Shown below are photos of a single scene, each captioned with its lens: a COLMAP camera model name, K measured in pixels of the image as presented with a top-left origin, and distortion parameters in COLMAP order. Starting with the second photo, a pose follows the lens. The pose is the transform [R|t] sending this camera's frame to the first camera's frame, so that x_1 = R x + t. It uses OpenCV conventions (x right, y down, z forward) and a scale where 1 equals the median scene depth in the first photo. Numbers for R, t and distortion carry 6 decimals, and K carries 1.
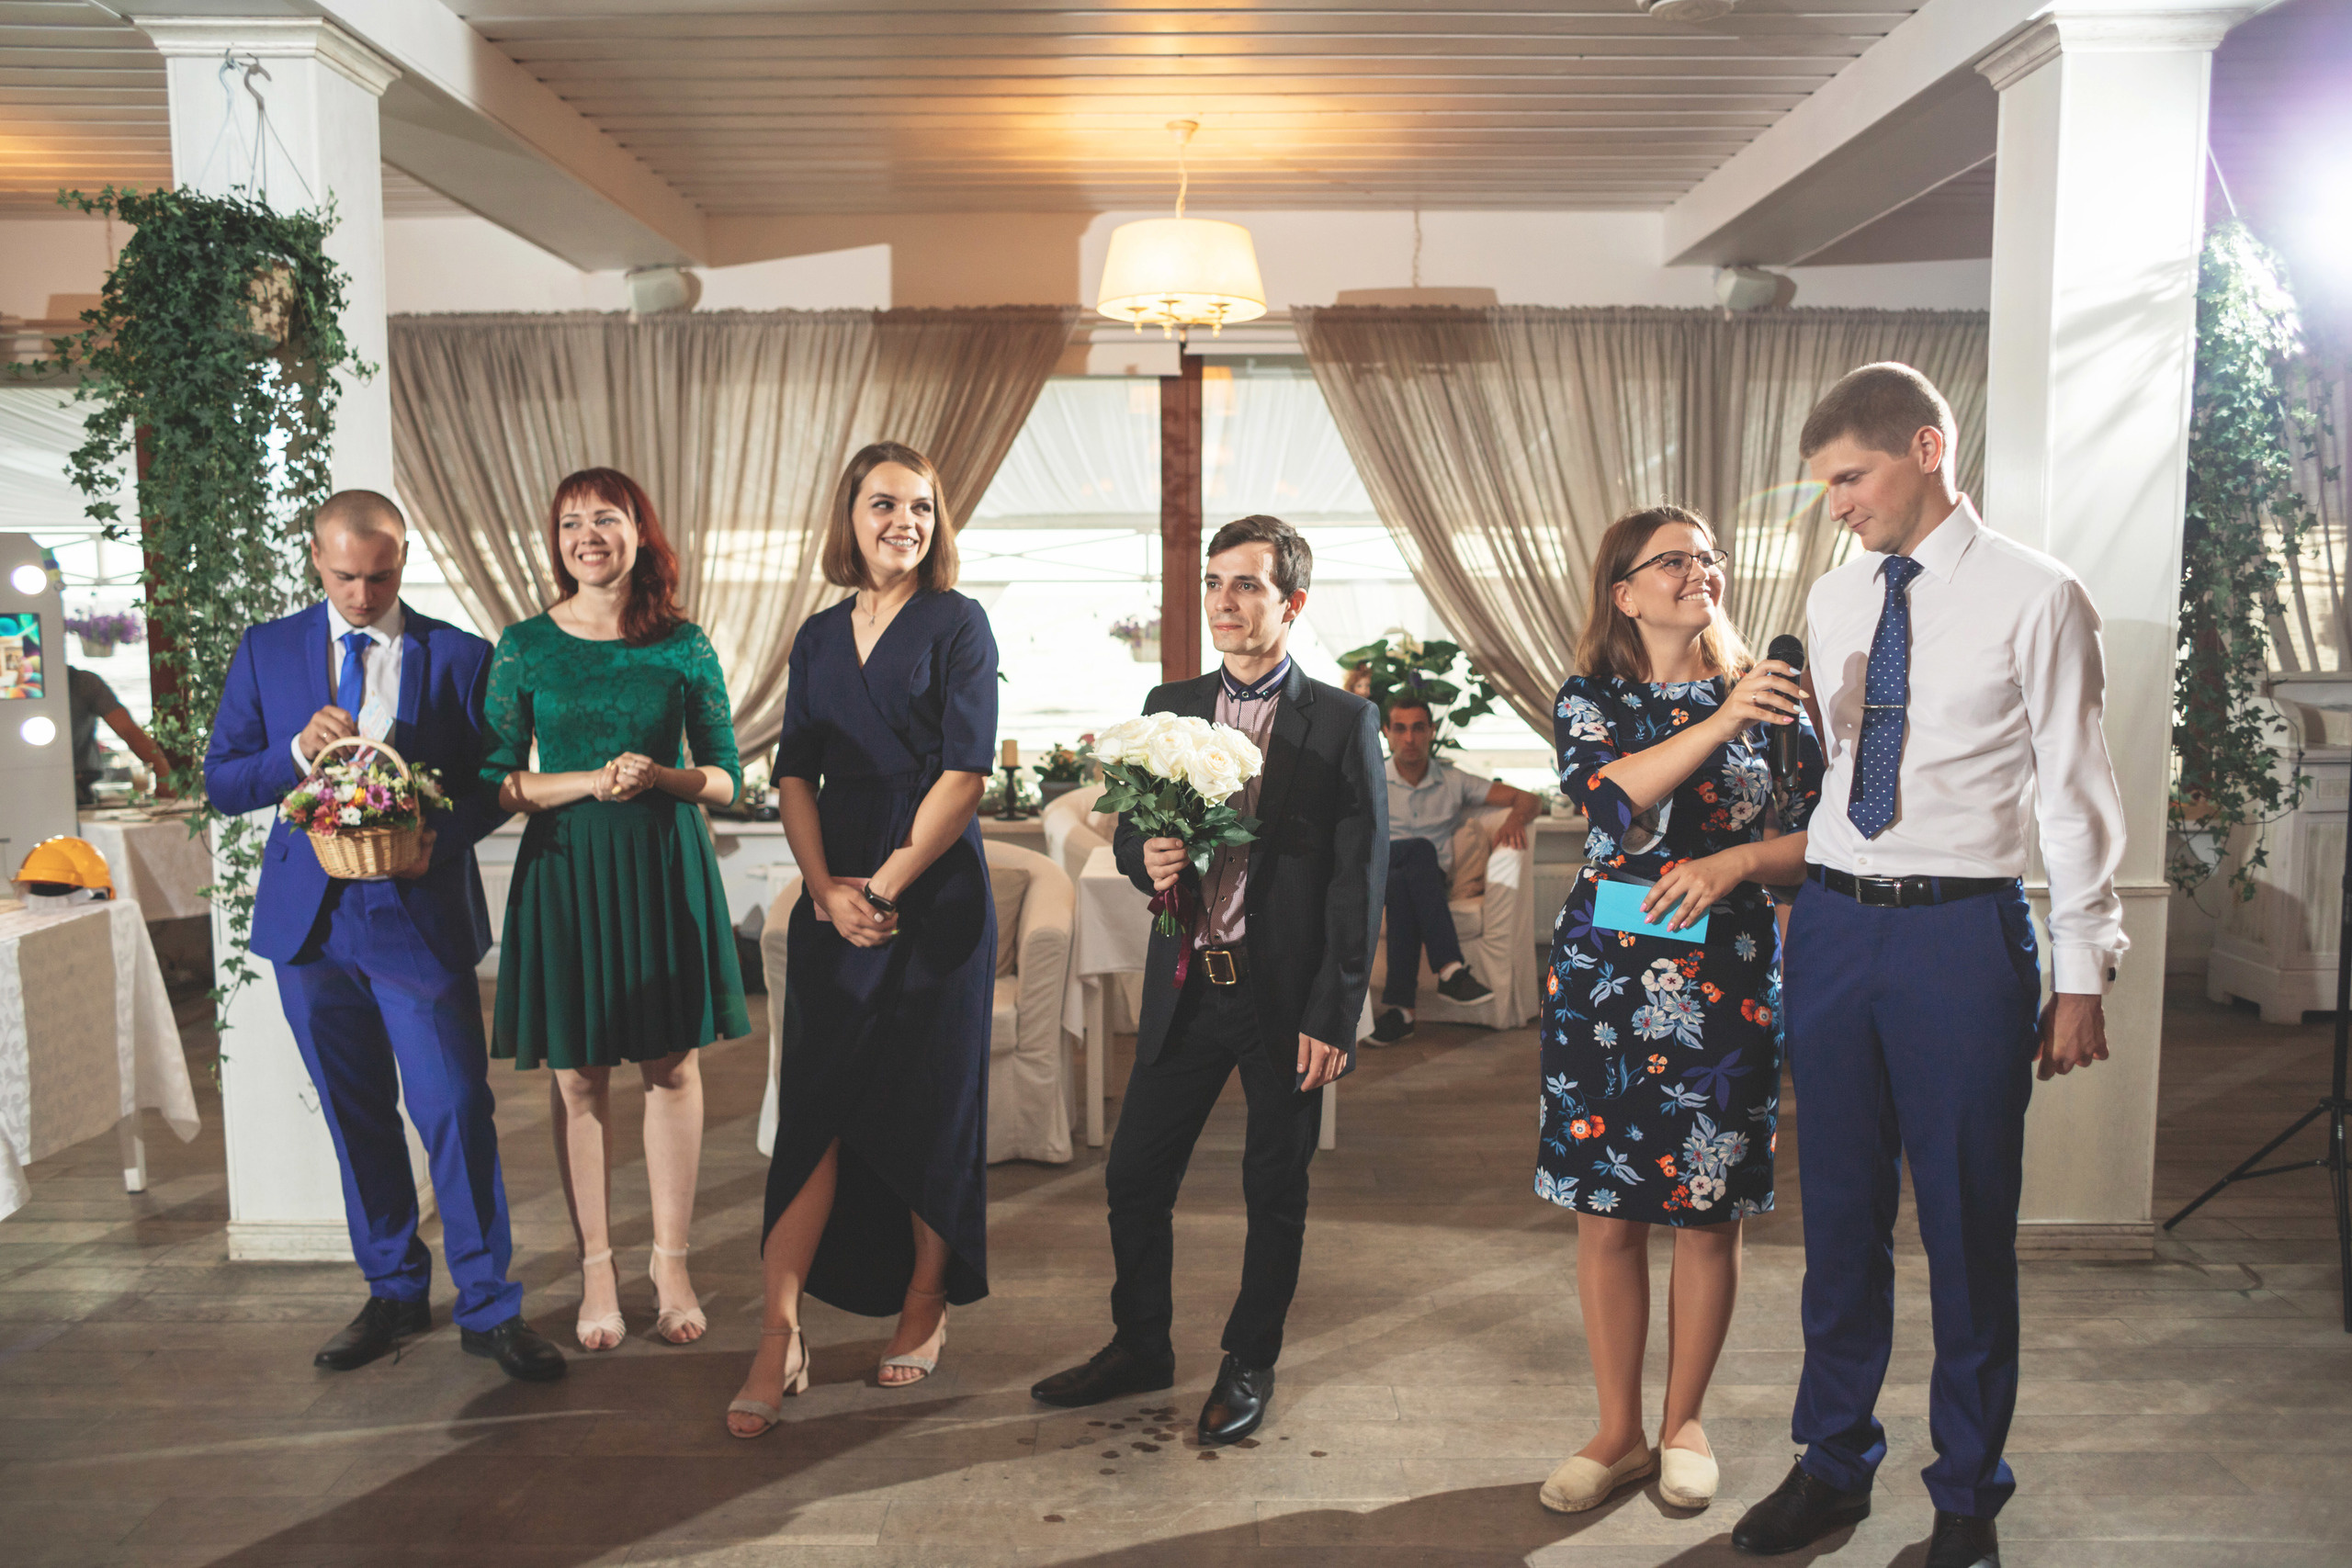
lens RADIAL K [[1840.8, 0, 1117.1], [0, 1840.8, 777.4], [0, 0, 1]] dist [-0.032248, -0.001816]
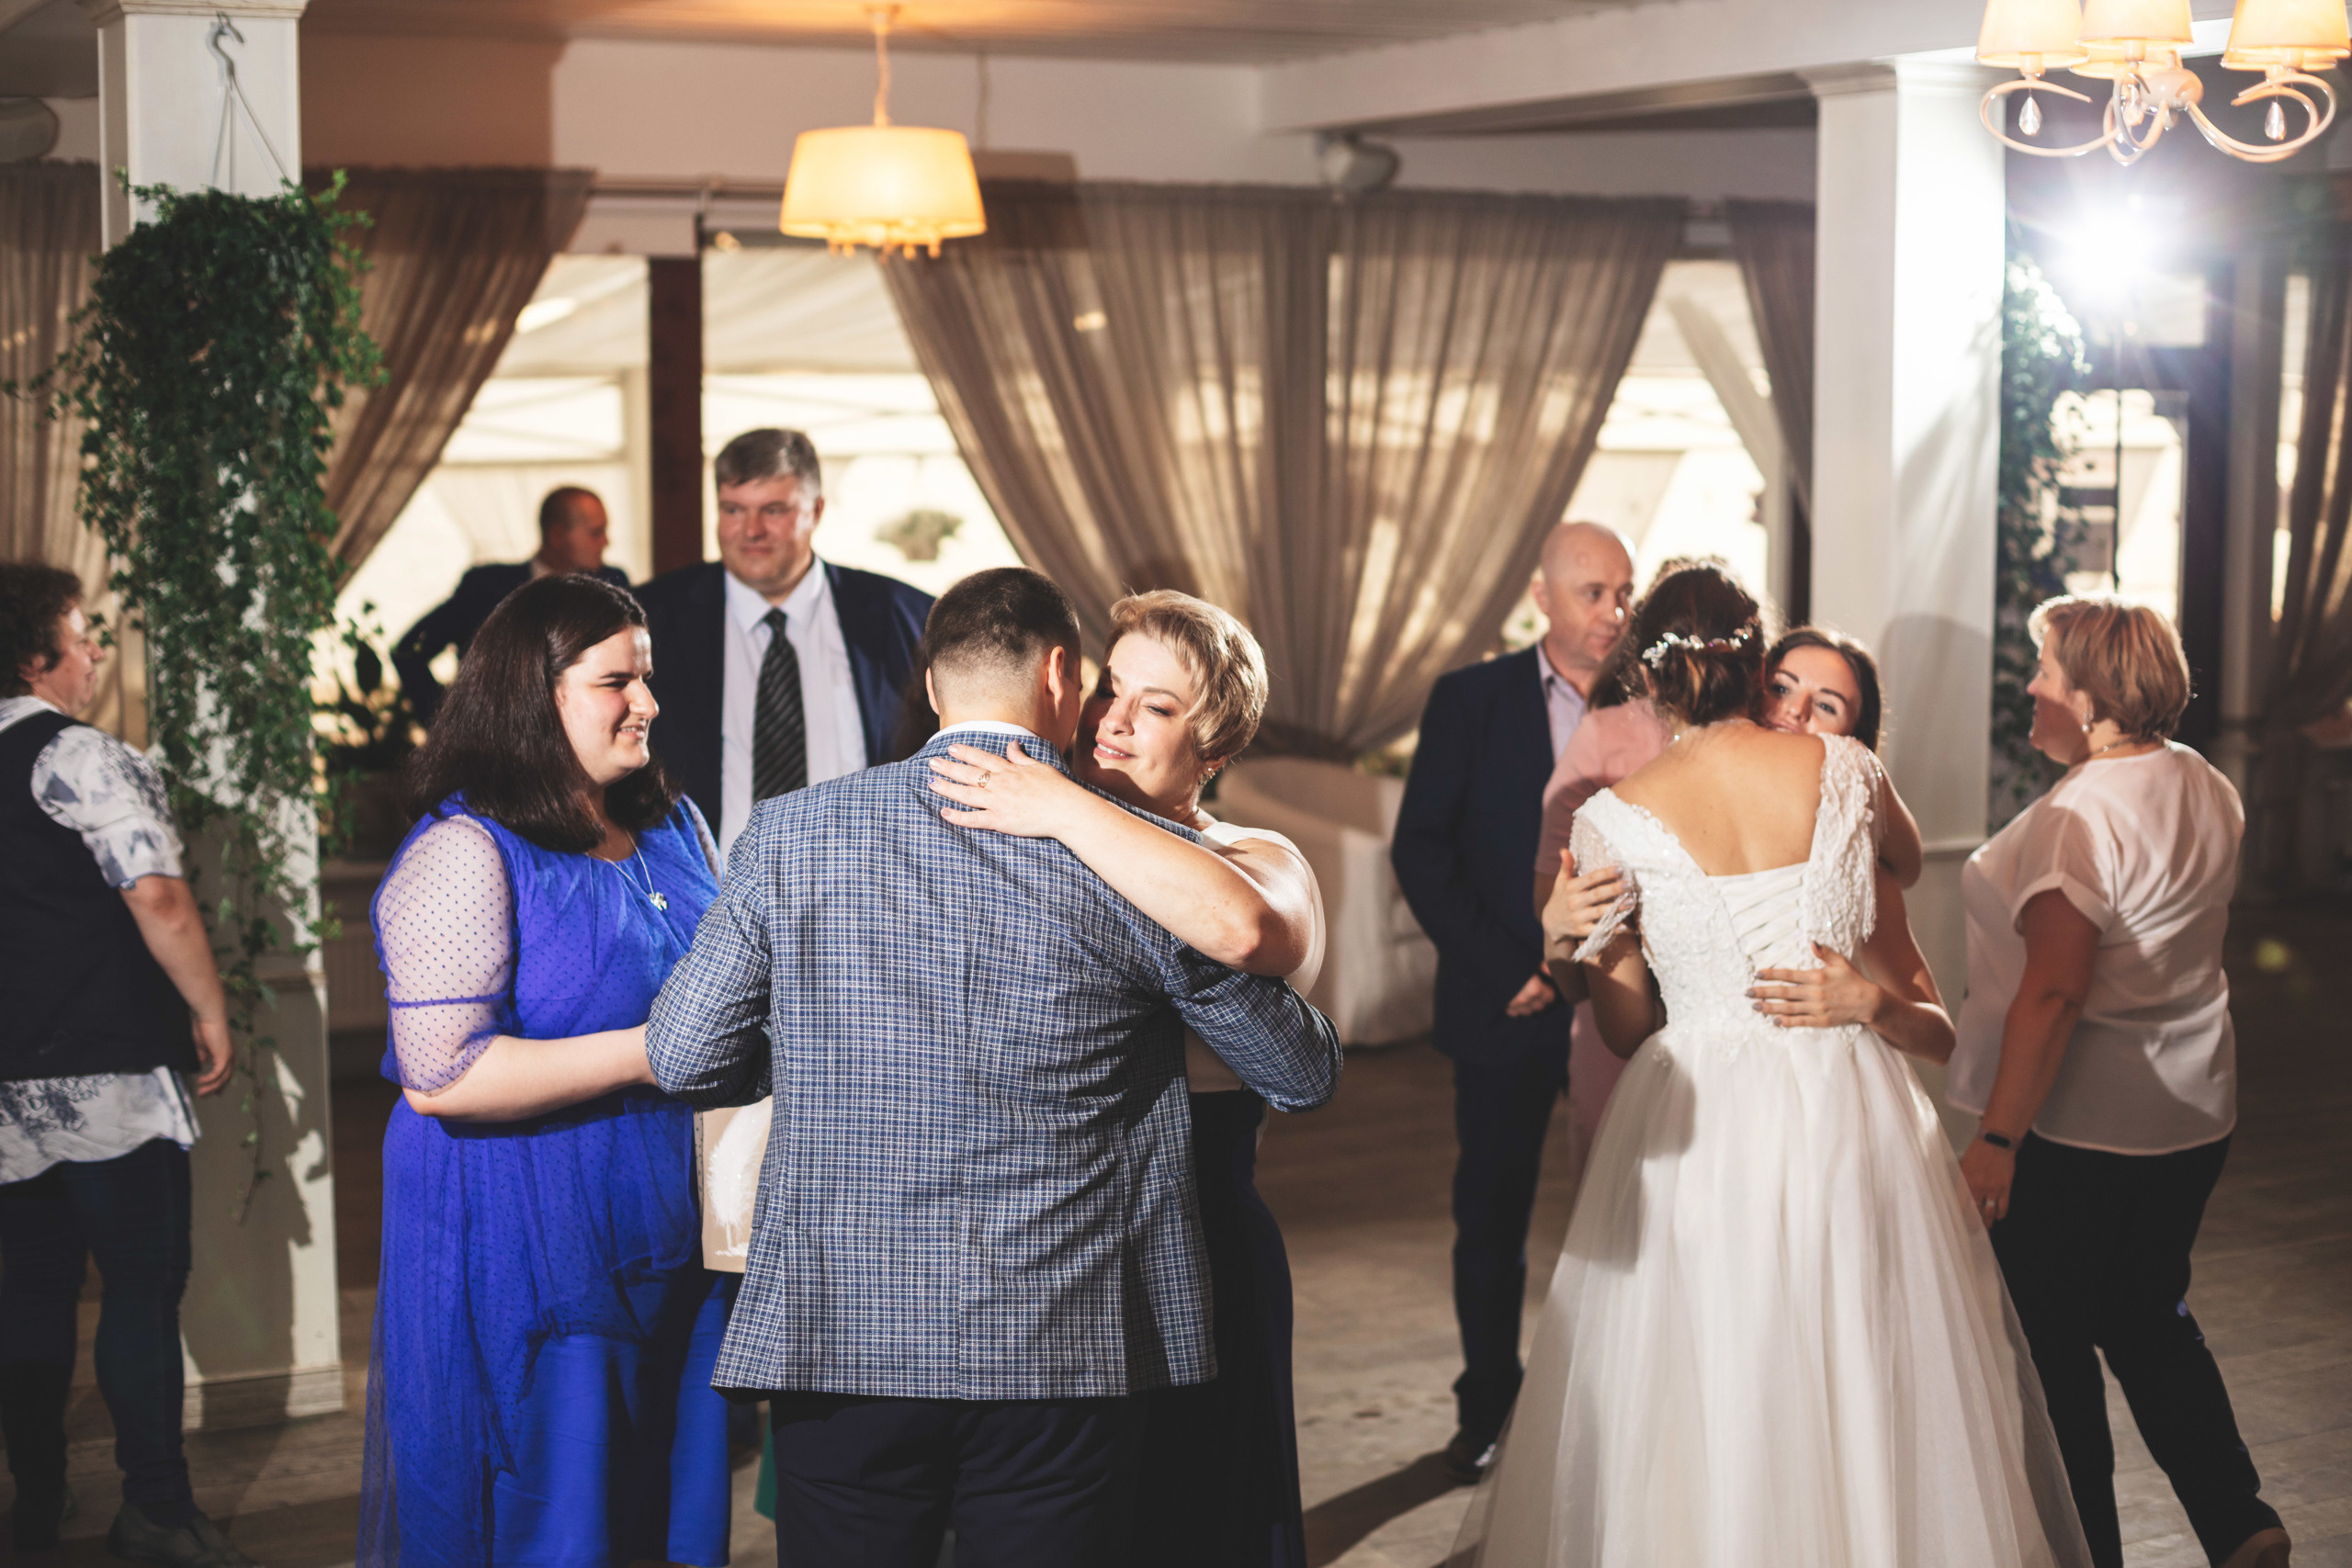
lens RADIAL K [[3487.4, 0, 1176.0], [0, 3487.4, 784.0], [0, 0, 1]] dist [-0.162197, 0.168266]
pose [[0.888919, -0.053176, 0.454967, -0.832402], [0.049366, 0.998575, 0.020261, -0.040320], [-0.455396, 0.004449, 0.890278, -0.659346]]
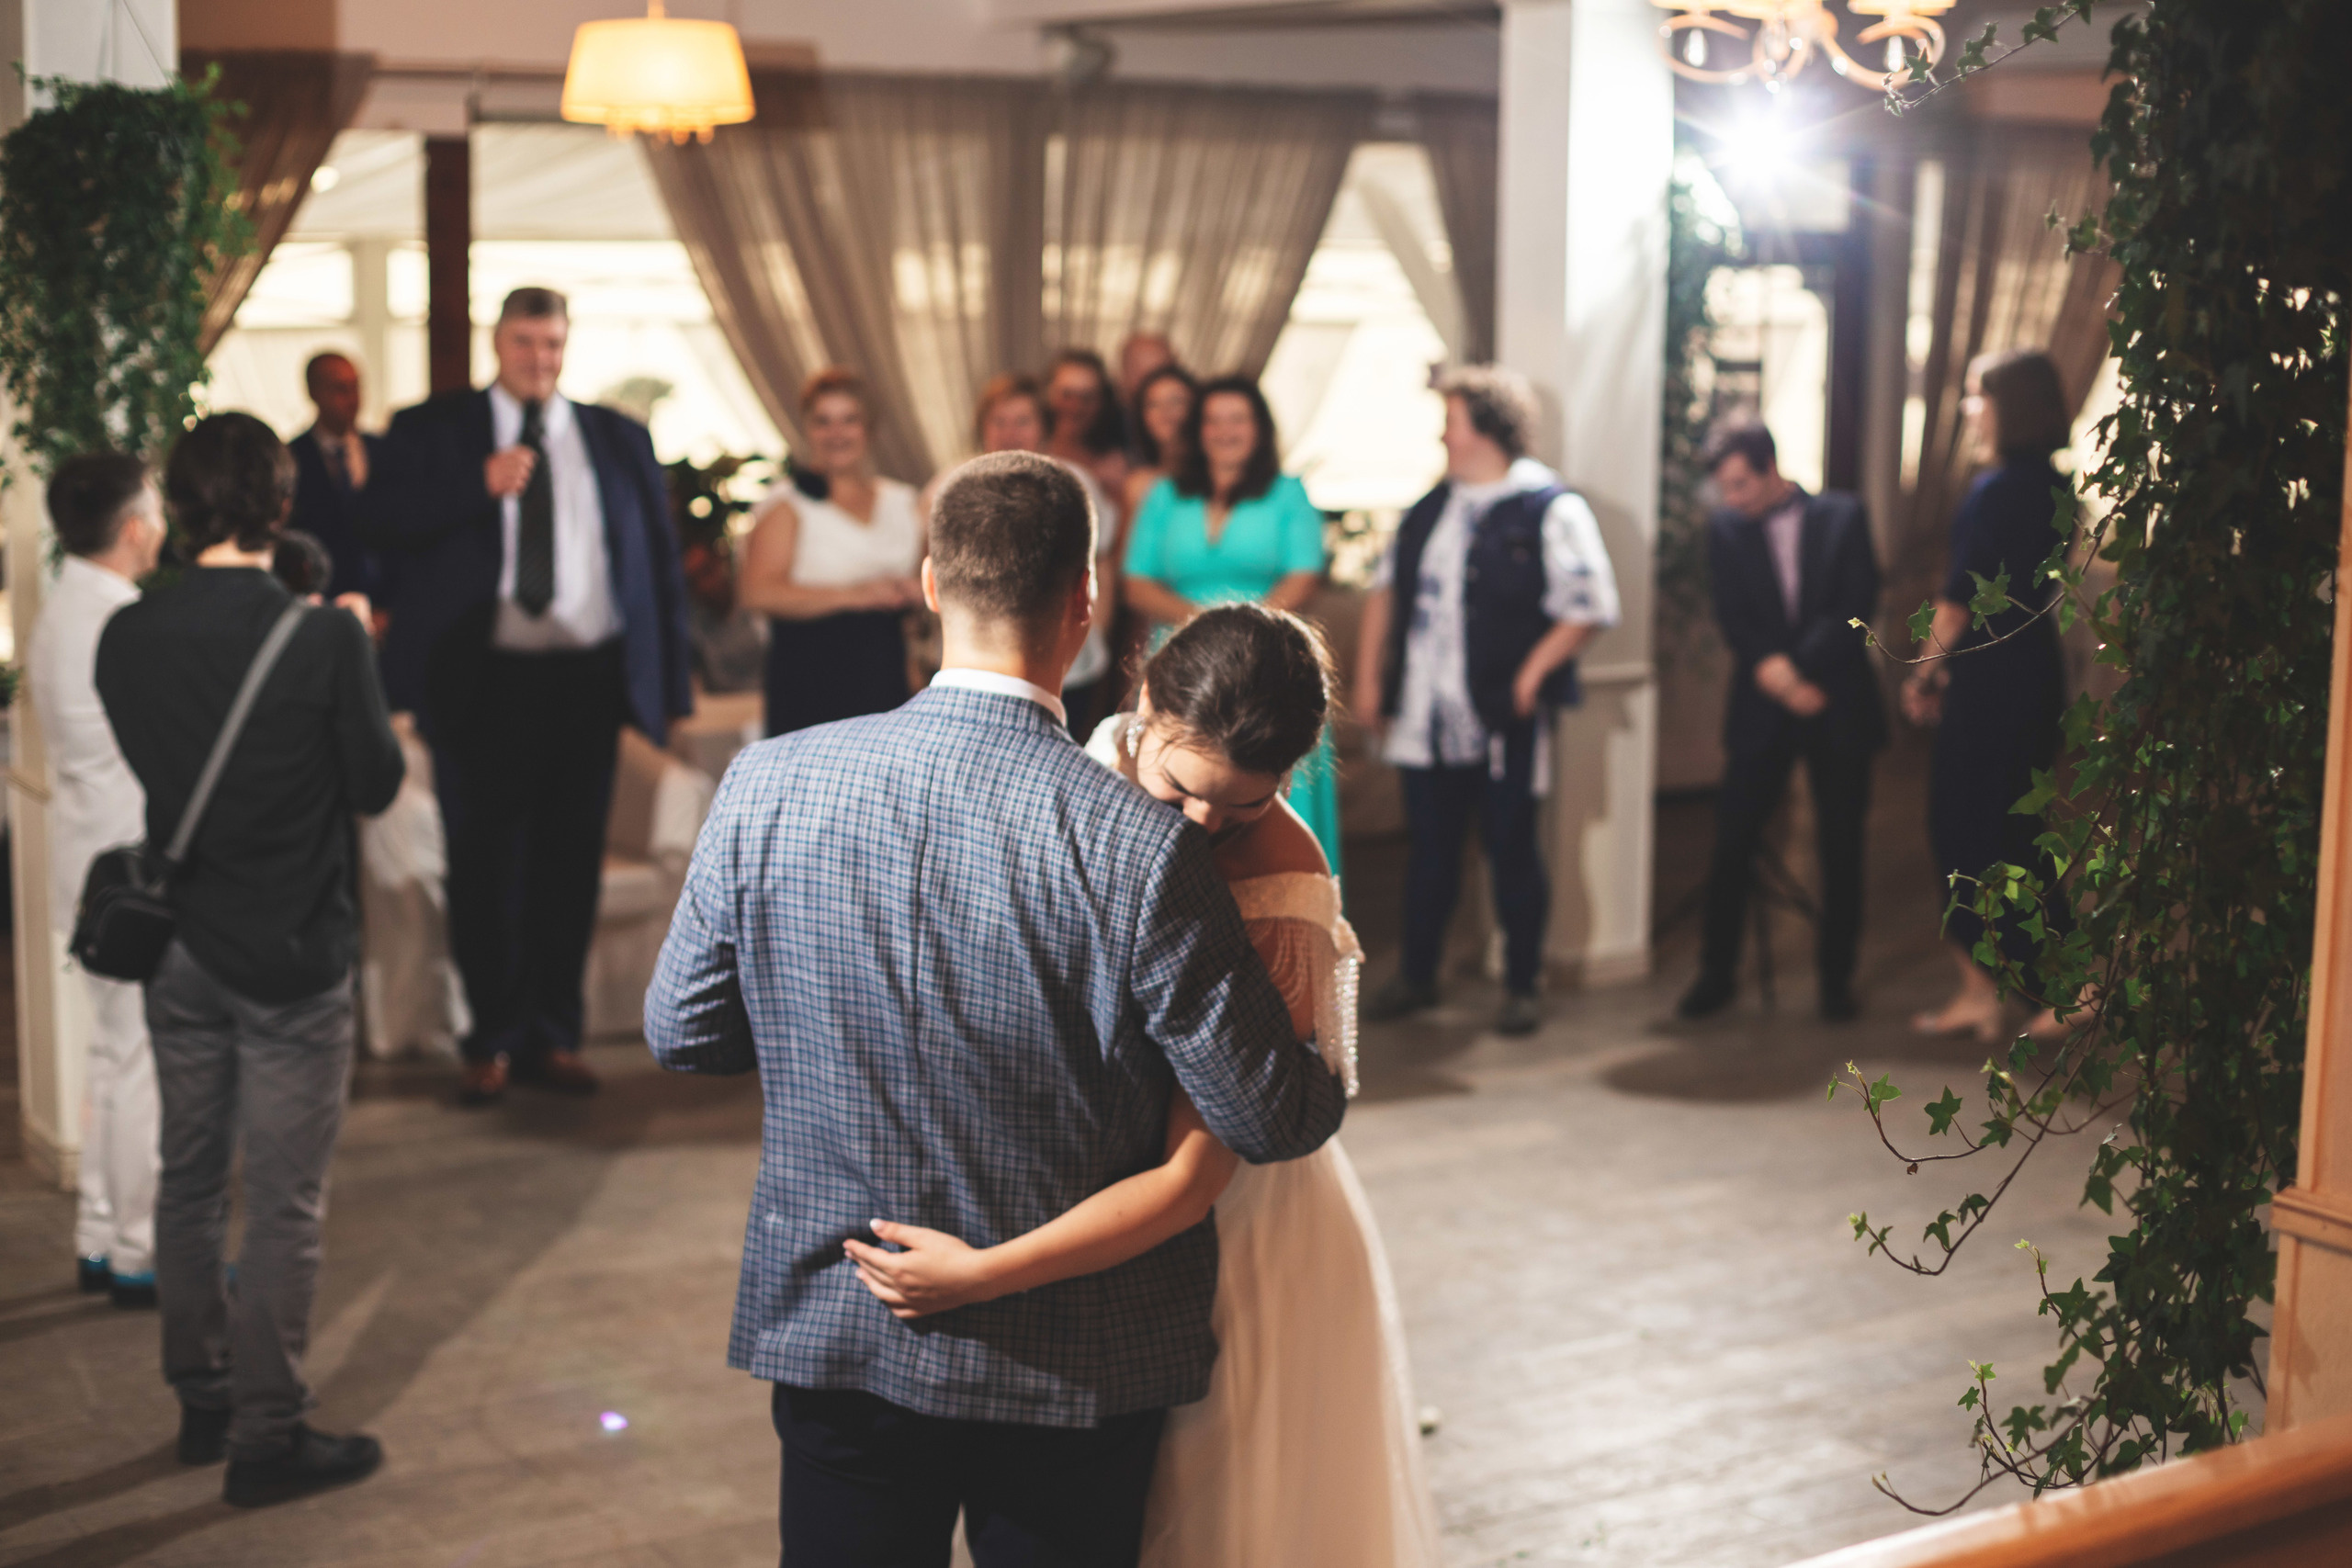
lens RADIAL K [[3487.4, 0, 1176.0], [0, 3487.4, 784.0], [0, 0, 1]] dist [-0.162197, 0.168266]
pose [[0.839895, -0.073672, 0.537726, -1.011583], [0.047017, 0.996896, 0.063144, -0.025424], [-0.540709, -0.027752, 0.840752, -0.856553]]
